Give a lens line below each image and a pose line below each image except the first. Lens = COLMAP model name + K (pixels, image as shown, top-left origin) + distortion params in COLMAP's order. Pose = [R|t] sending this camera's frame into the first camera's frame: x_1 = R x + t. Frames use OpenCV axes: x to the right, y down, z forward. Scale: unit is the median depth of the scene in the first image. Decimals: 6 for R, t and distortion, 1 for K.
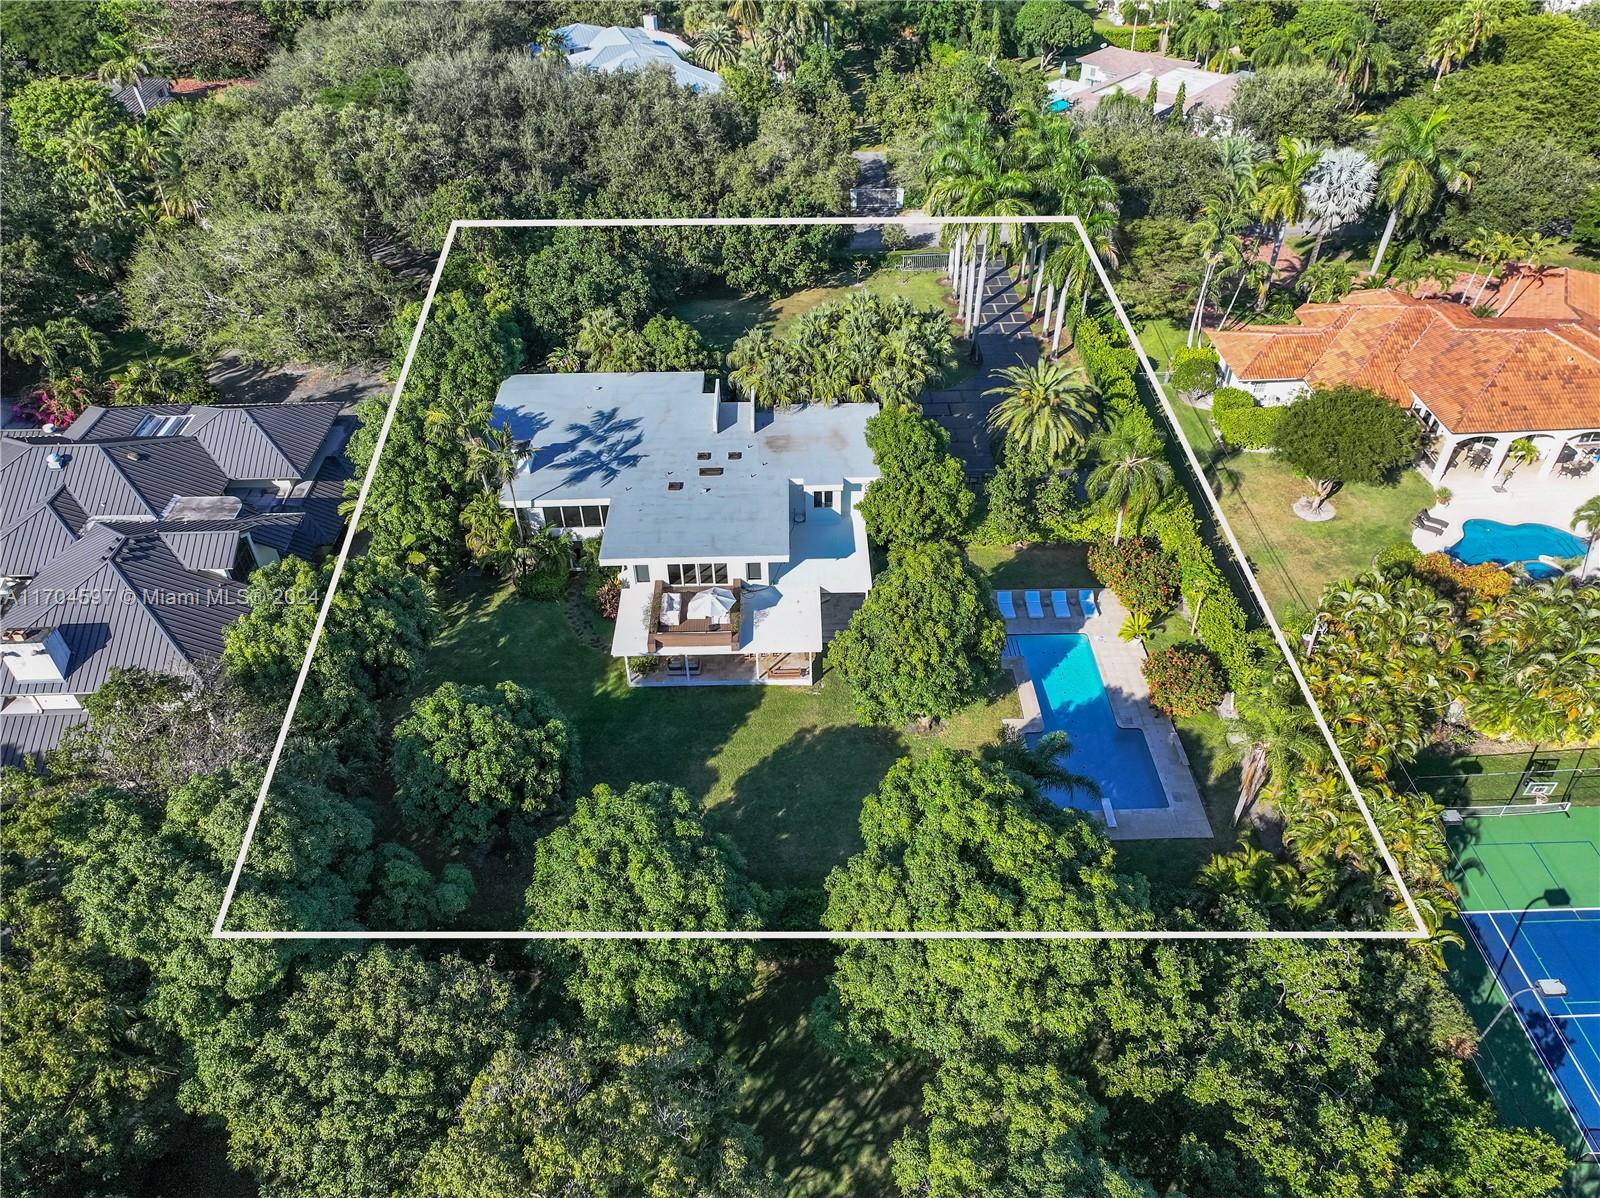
lens RADIAL K [[1116.9, 0, 800.9], [0, 1116.9, 608.6], [0, 0, 1]] dist [0.003710, 0.005411]
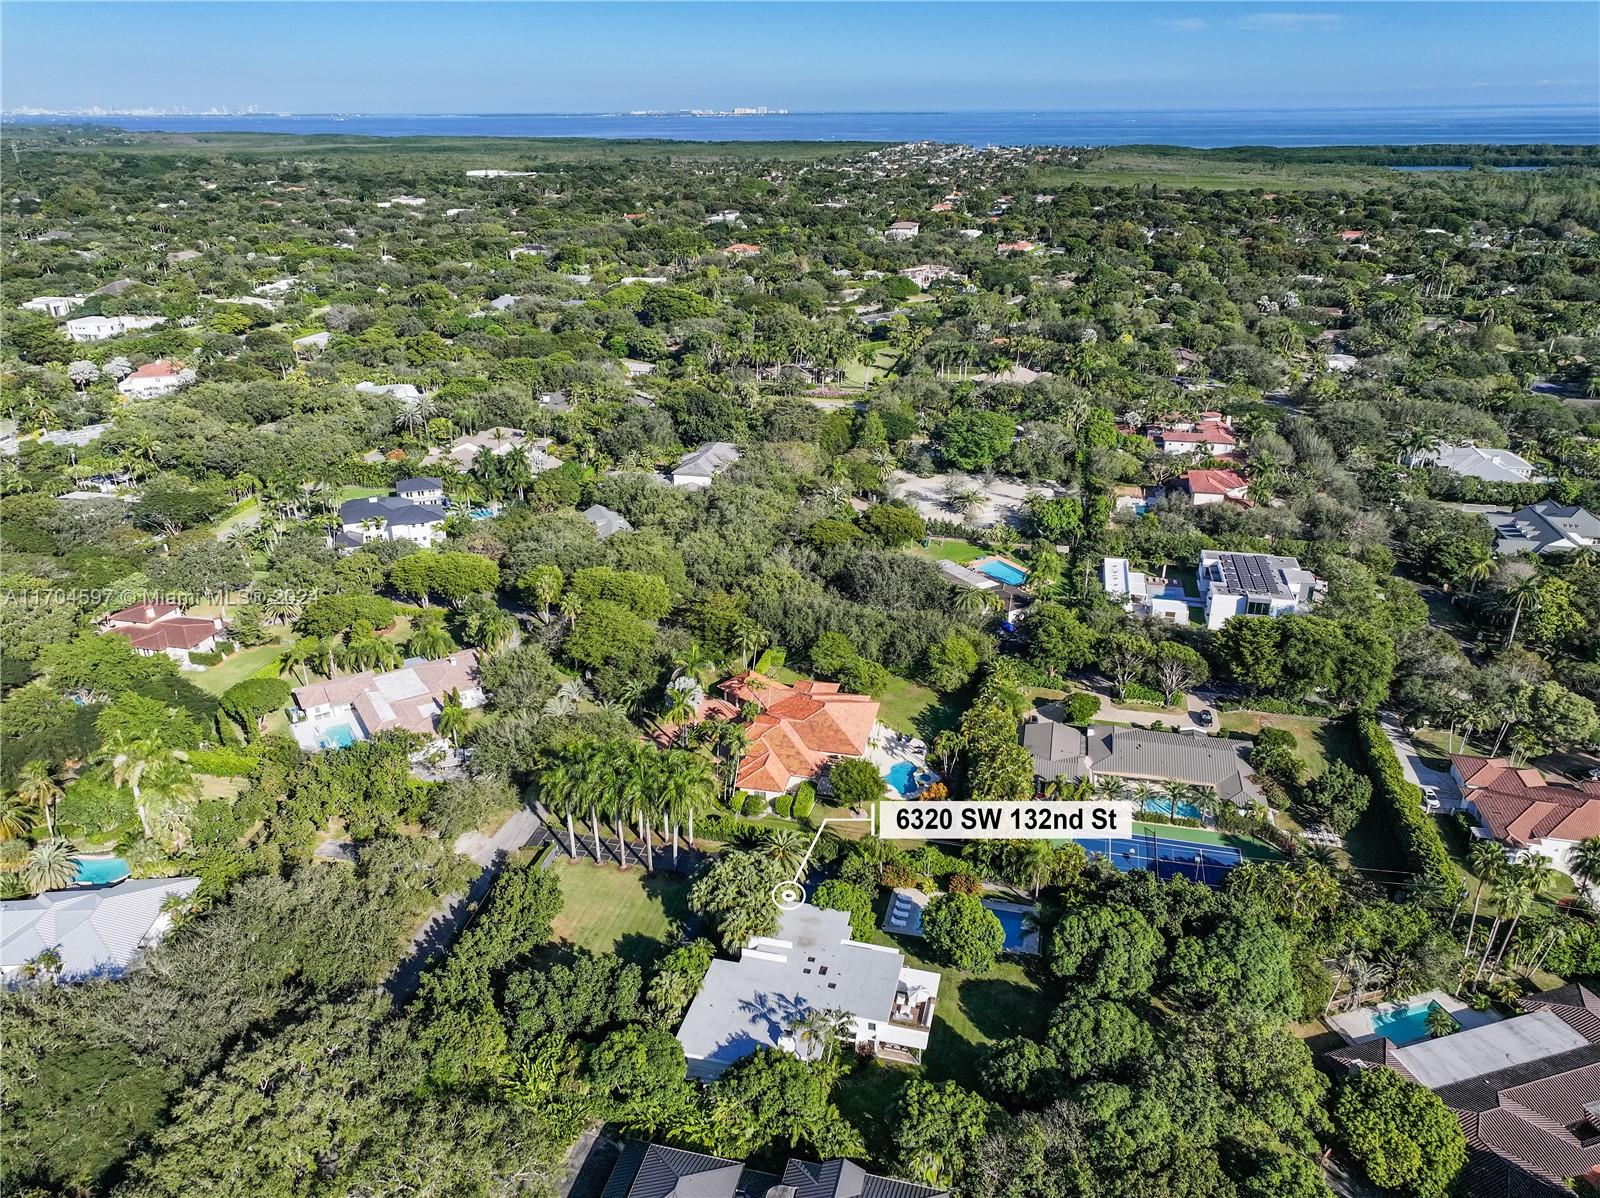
lens RADIAL K [[1116.9, 0, 798.4], [0, 1116.9, 598.9], [0, 0, 1]] dist [0.003710, 0.005411]
pose [[0.270469, -0.378767, 0.885089, -1.467583], [0.633223, 0.762491, 0.132800, -0.847453], [-0.725172, 0.524541, 0.446074, -0.114134]]
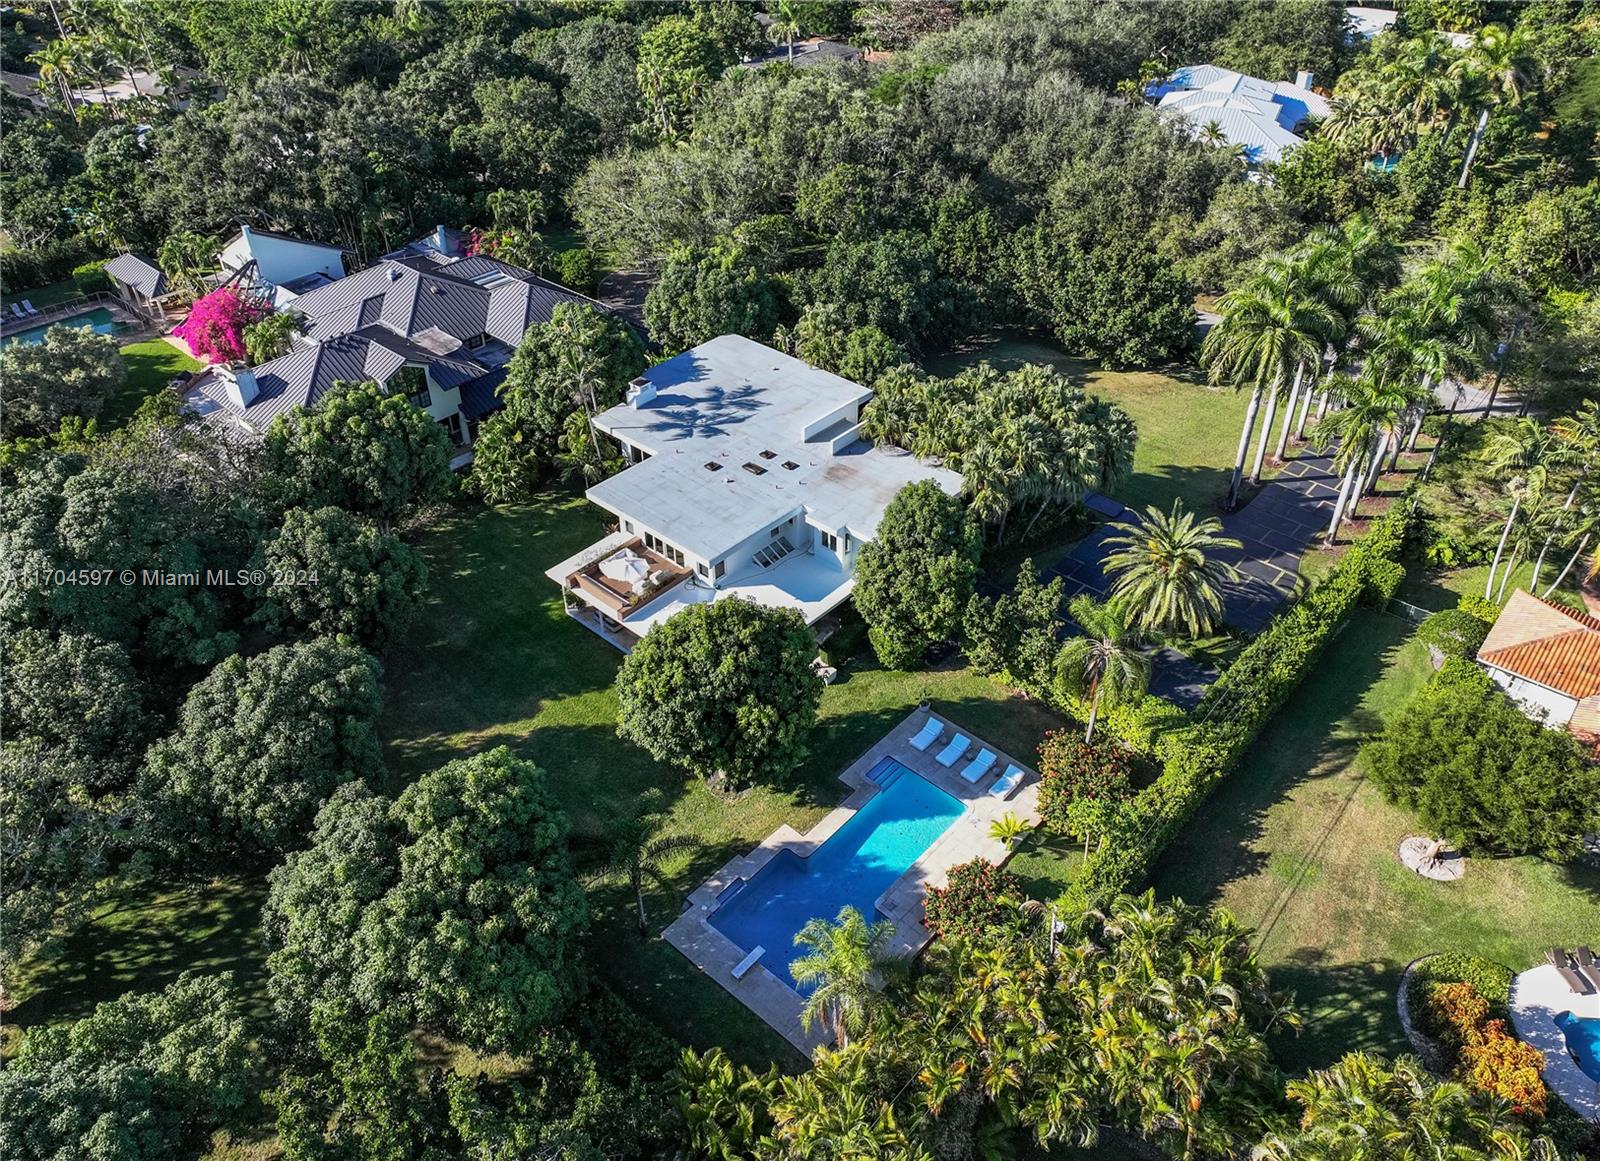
lens RADIAL K [[1145.2, 0, 796.3], [0, 1145.2, 570.0], [0, 0, 1]] dist [-0.011136, -0.004070]
pose [[0.724021, 0.418465, -0.548343, 0.533507], [-0.448631, 0.889524, 0.086472, -0.145022], [0.523950, 0.183396, 0.831771, 0.185808]]
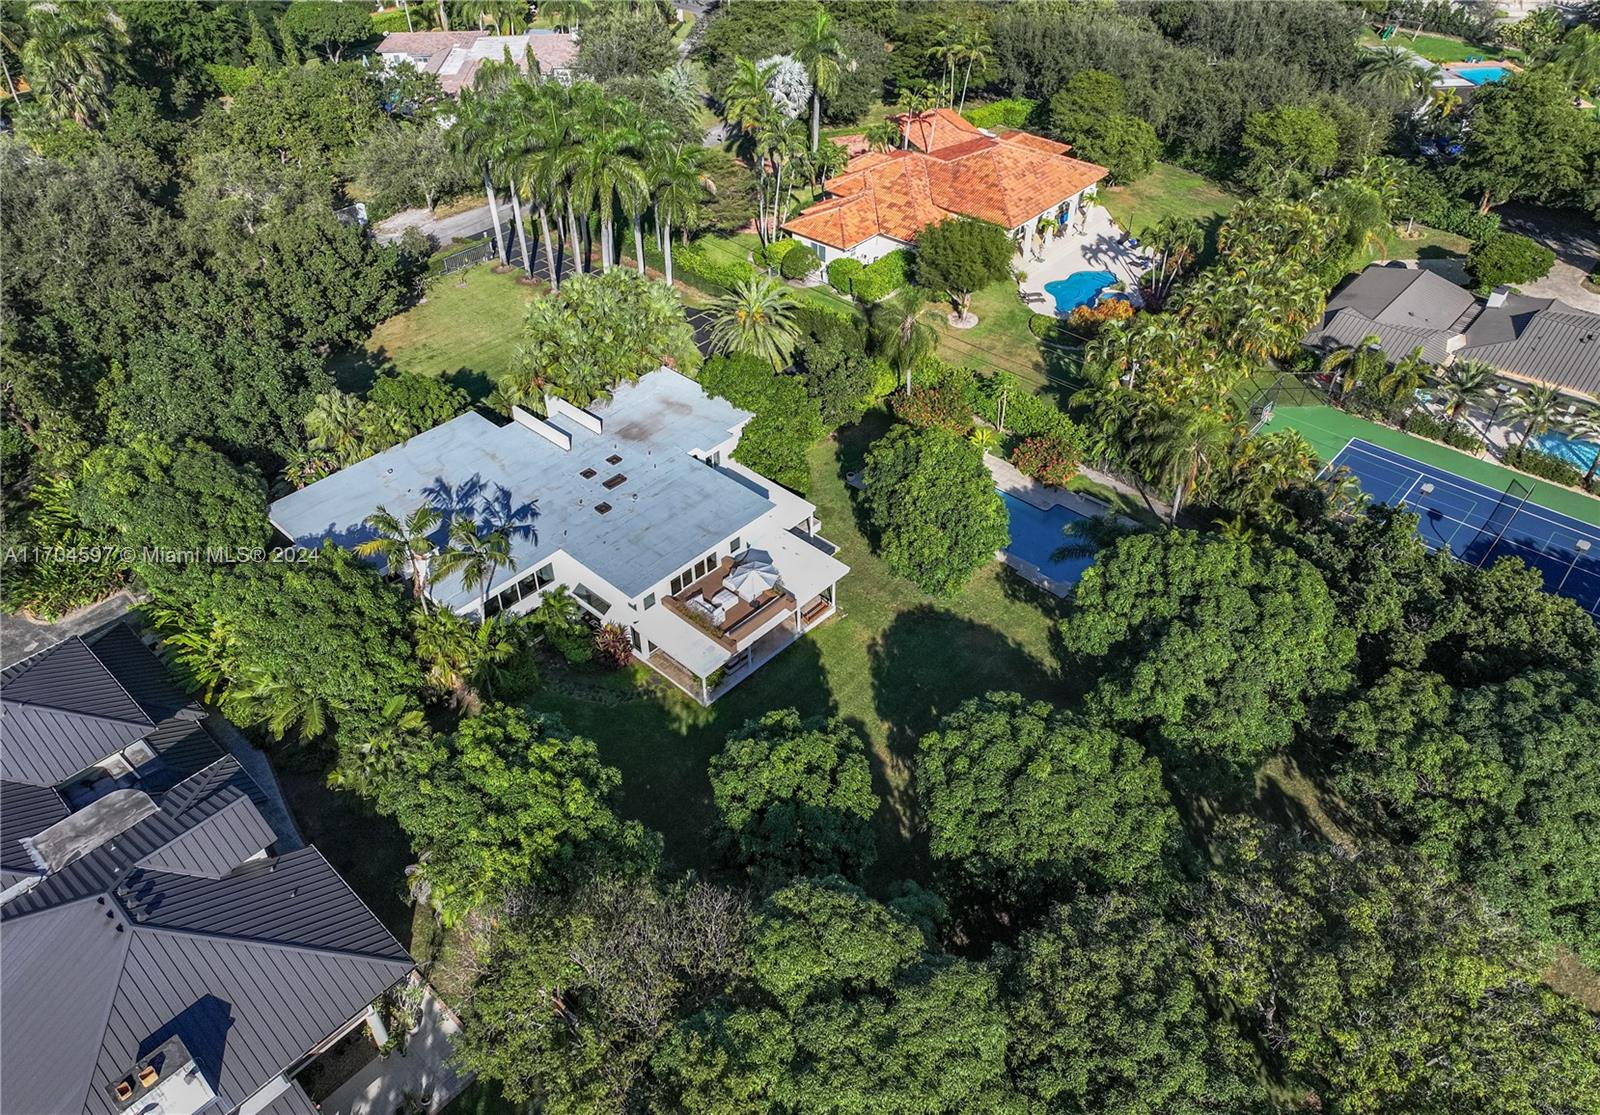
lens RADIAL K [[1104.9, 0, 803.6], [0, 1104.9, 548.1], [0, 0, 1]] dist [0.003359, -0.000783]
pose [[0.689803, -0.450591, 0.566692, -0.513362], [0.467718, 0.874813, 0.126258, -0.114863], [-0.552640, 0.177959, 0.814199, 0.161945]]
